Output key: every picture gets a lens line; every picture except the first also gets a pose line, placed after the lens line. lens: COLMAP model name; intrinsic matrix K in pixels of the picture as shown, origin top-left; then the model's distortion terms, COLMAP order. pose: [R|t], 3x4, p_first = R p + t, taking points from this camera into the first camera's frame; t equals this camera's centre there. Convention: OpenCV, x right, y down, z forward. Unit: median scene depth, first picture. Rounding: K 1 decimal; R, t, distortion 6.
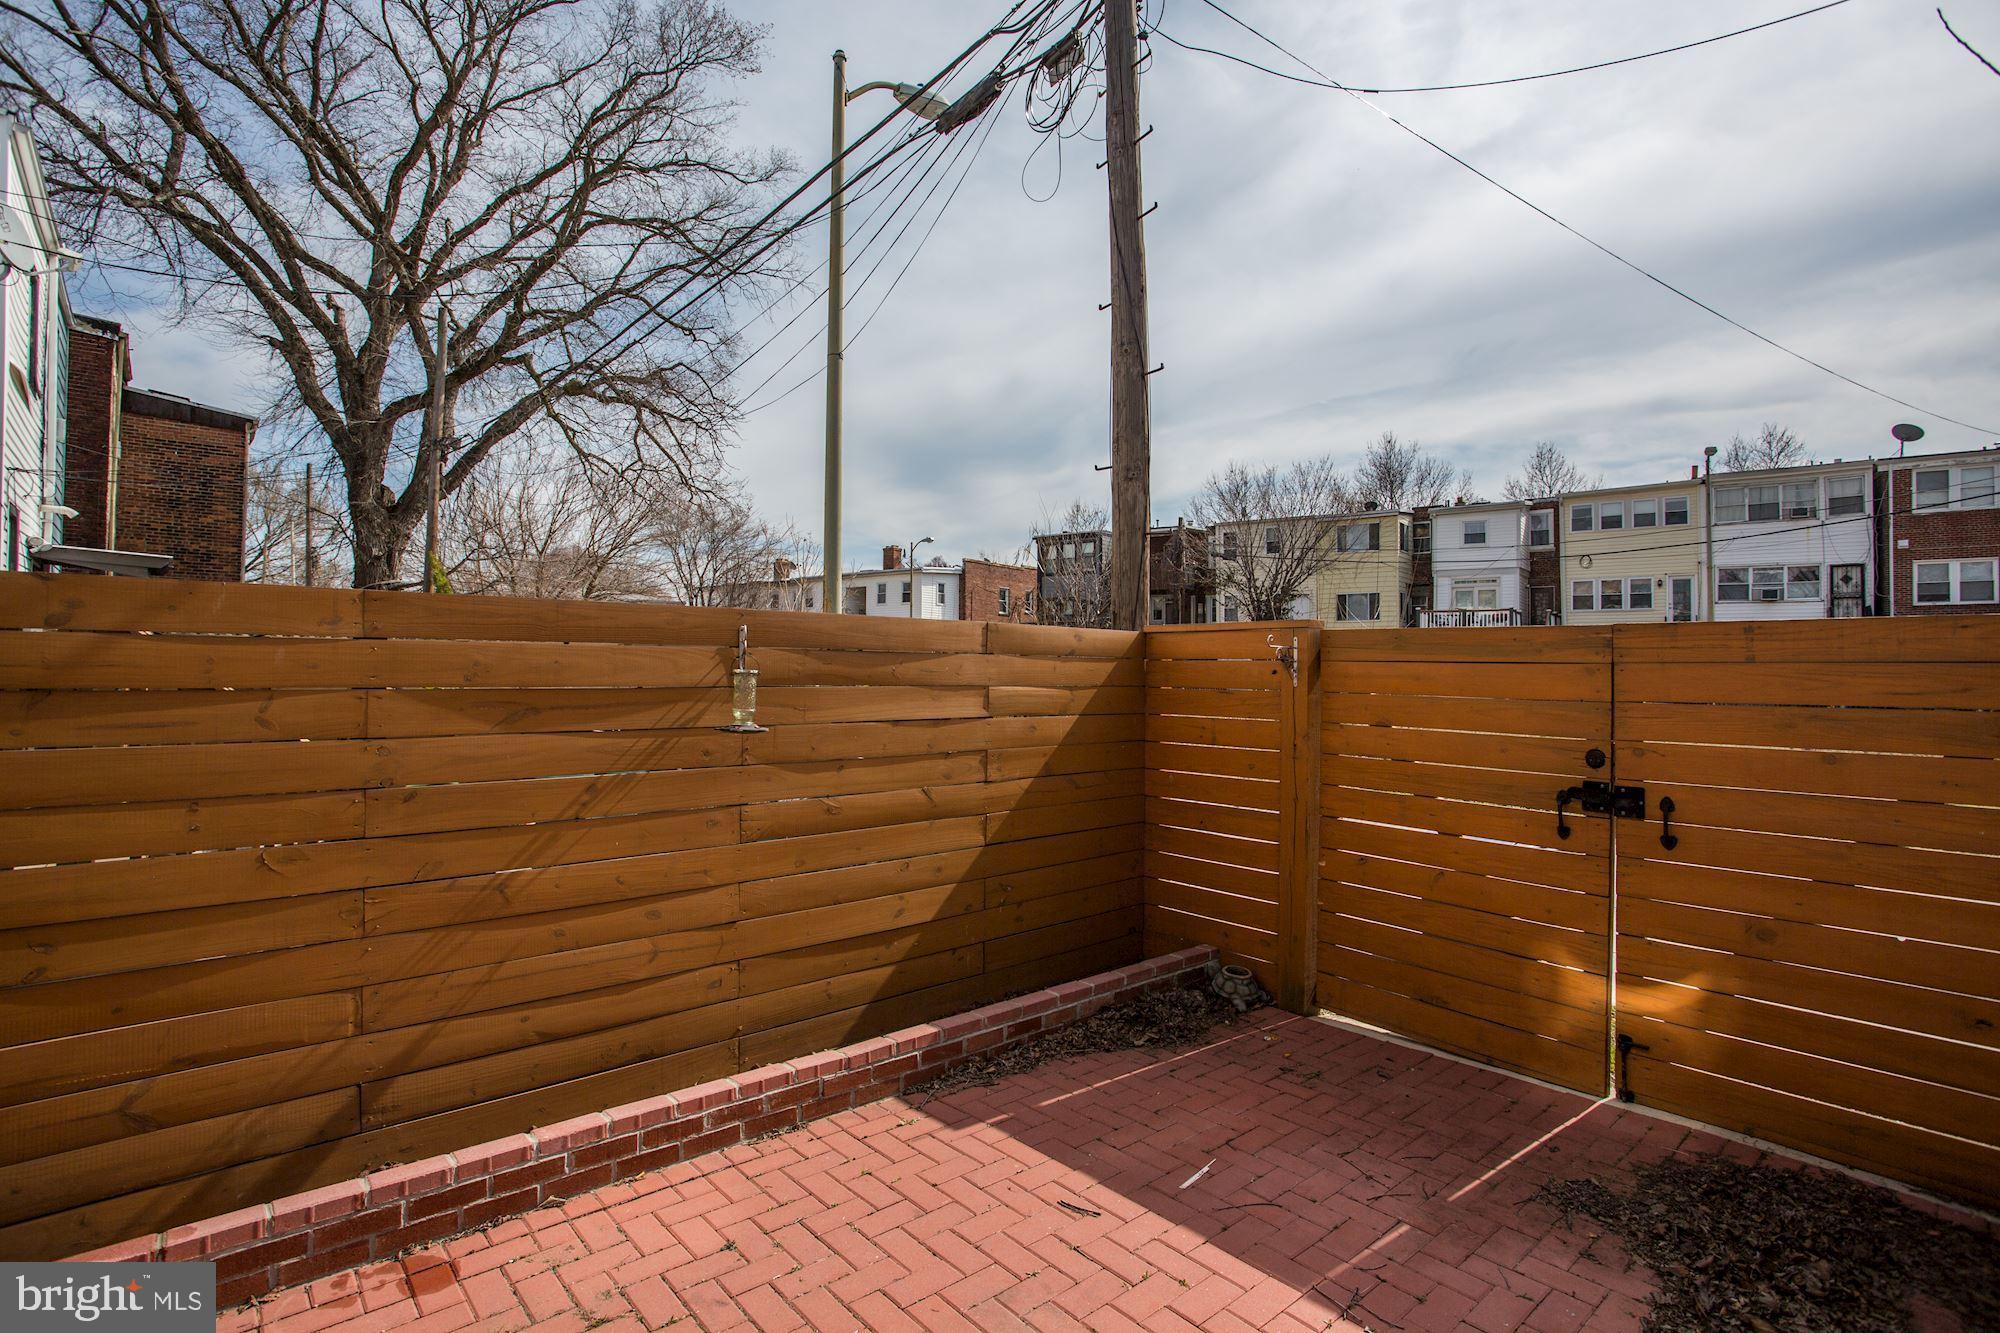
lens RADIAL K [[971.1, 0, 991.3], [0, 971.1, 662.4], [0, 0, 1]] dist [-0.023288, 0.007498]
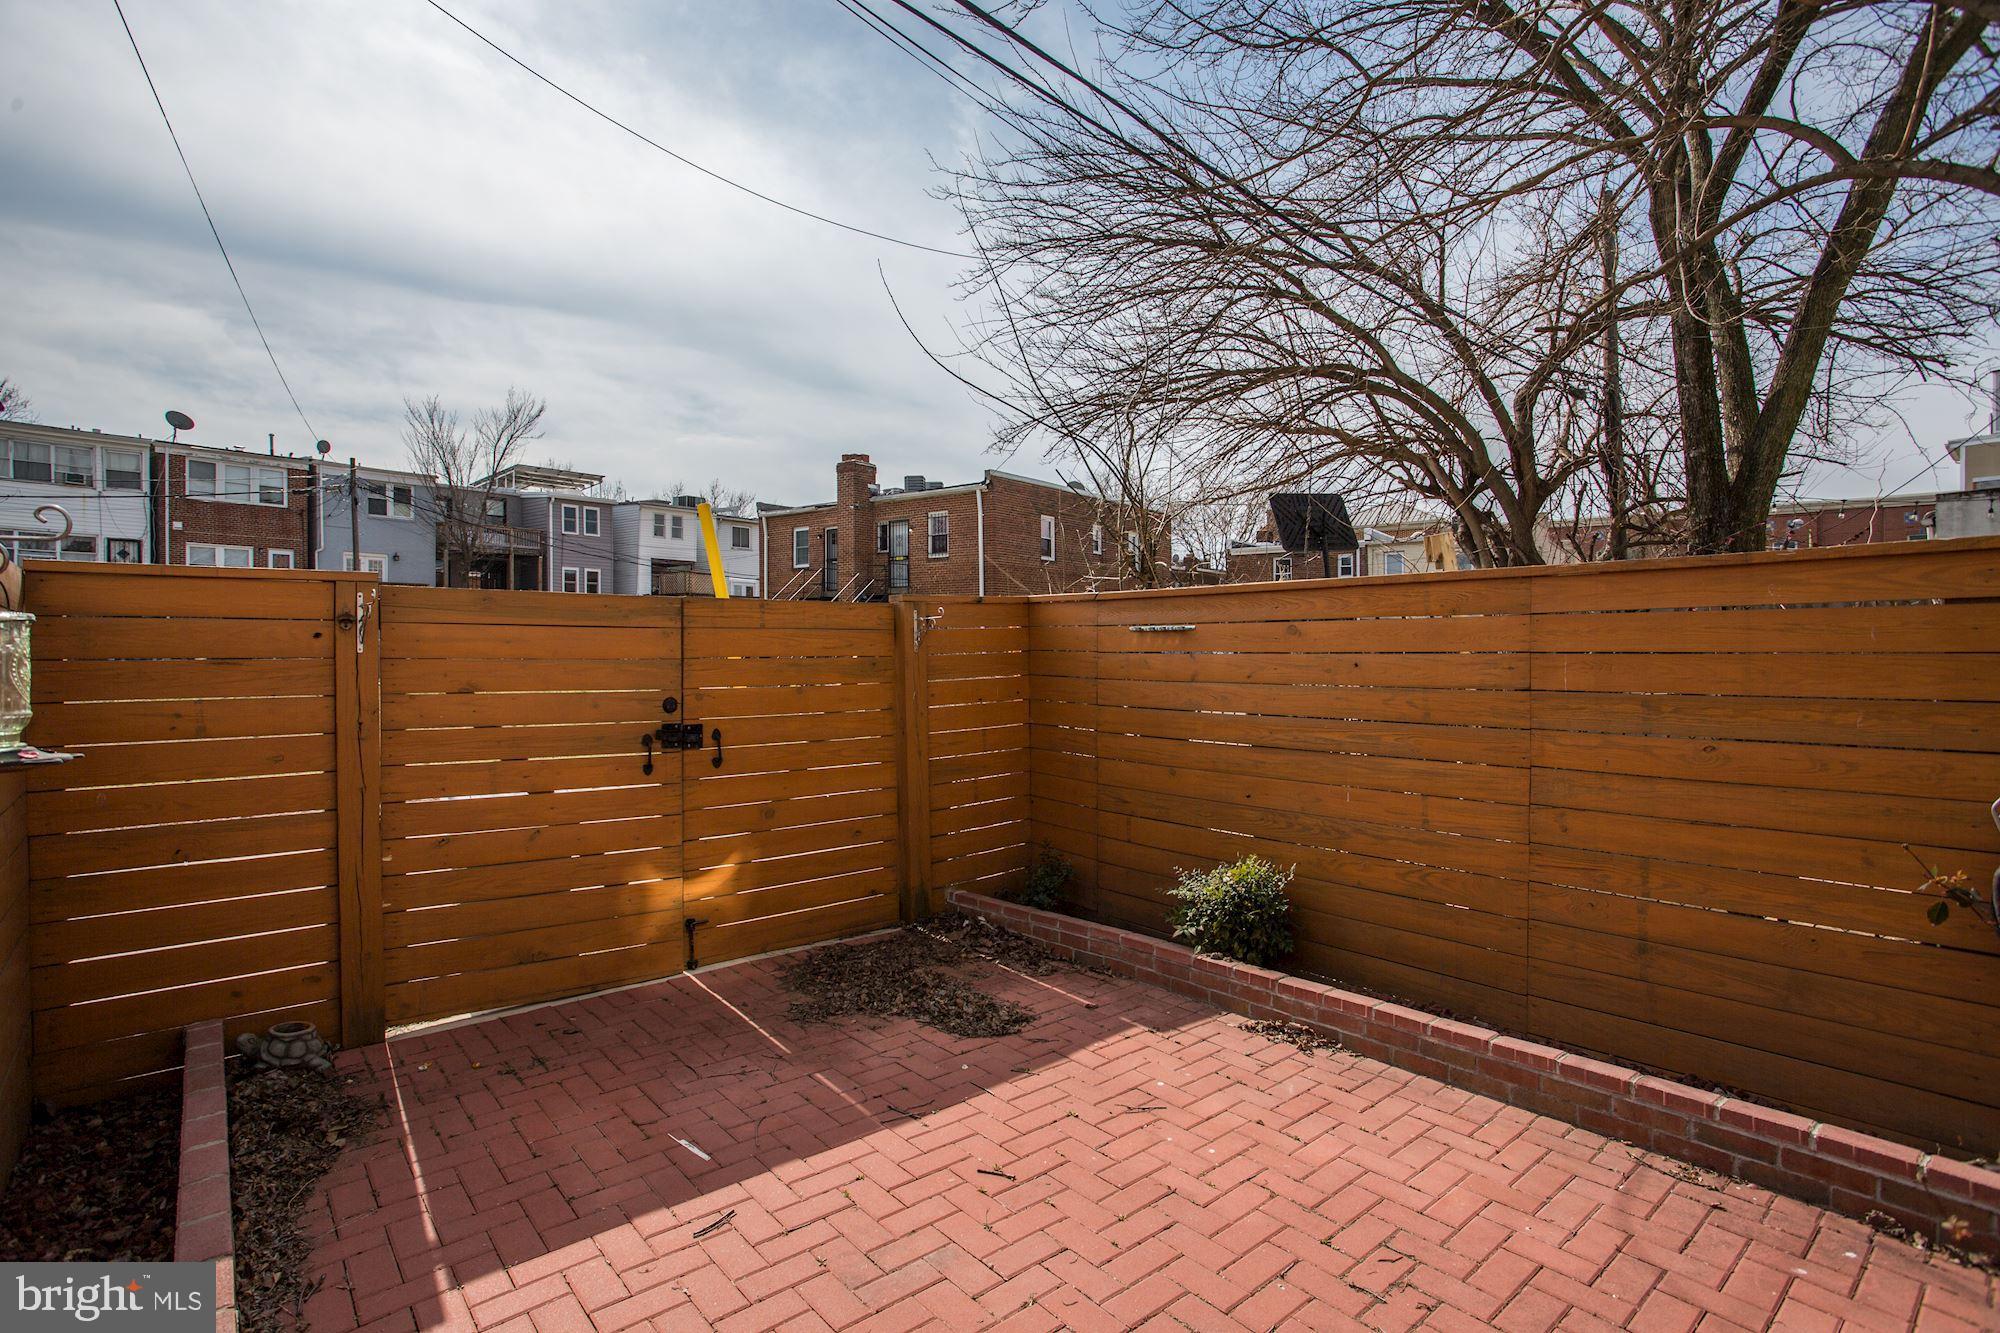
lens RADIAL K [[971.1, 0, 985.9], [0, 971.1, 661.2], [0, 0, 1]] dist [-0.023288, 0.007498]
pose [[0.041412, -0.018121, 0.998978, -0.594063], [-0.004916, 0.999820, 0.018340, 0.018547], [-0.999130, -0.005670, 0.041315, 0.539340]]
